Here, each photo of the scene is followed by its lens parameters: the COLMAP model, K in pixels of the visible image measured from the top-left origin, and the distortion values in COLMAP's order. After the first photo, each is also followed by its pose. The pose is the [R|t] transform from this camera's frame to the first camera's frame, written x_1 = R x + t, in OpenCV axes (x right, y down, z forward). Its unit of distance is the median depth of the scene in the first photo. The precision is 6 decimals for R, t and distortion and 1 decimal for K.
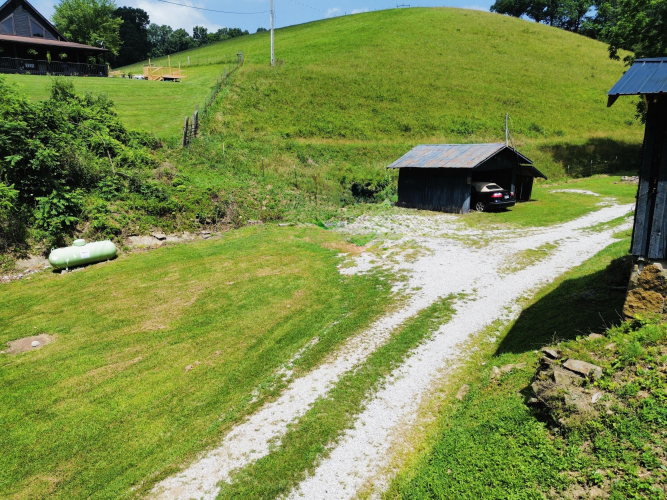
lens RADIAL K [[471.0, 0, 332.5], [0, 471.0, 247.2], [0, 0, 1]] dist [0.063781, -0.058347]
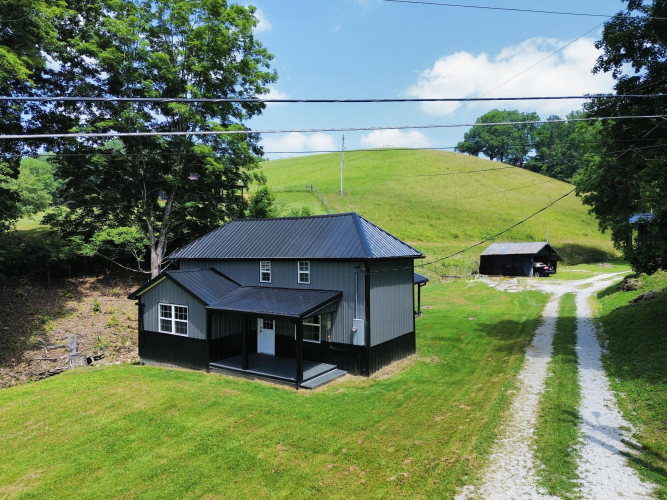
lens RADIAL K [[471.0, 0, 332.5], [0, 471.0, 247.2], [0, 0, 1]] dist [0.063781, -0.058347]
pose [[0.995598, 0.001433, 0.093721, -0.169951], [0.020166, 0.973195, -0.229096, 0.056918], [-0.091537, 0.229978, 0.968882, -0.198282]]
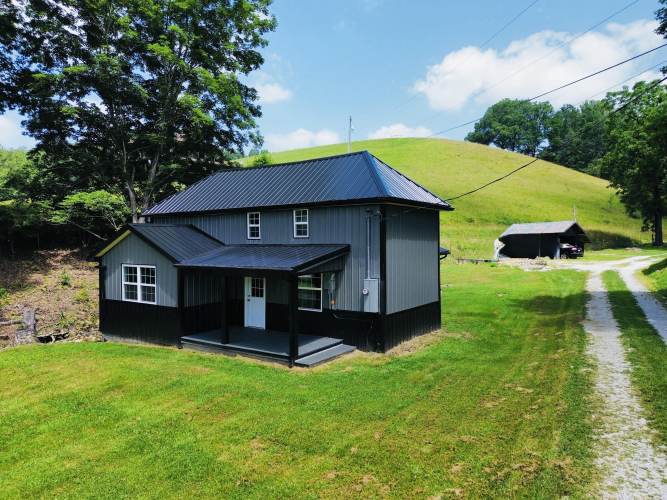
lens RADIAL K [[471.0, 0, 332.5], [0, 471.0, 247.2], [0, 0, 1]] dist [0.063781, -0.058347]
pose [[0.996831, 0.002282, 0.079512, -0.165738], [0.015553, 0.974704, -0.222959, 0.063848], [-0.078009, 0.223489, 0.971580, -0.156466]]
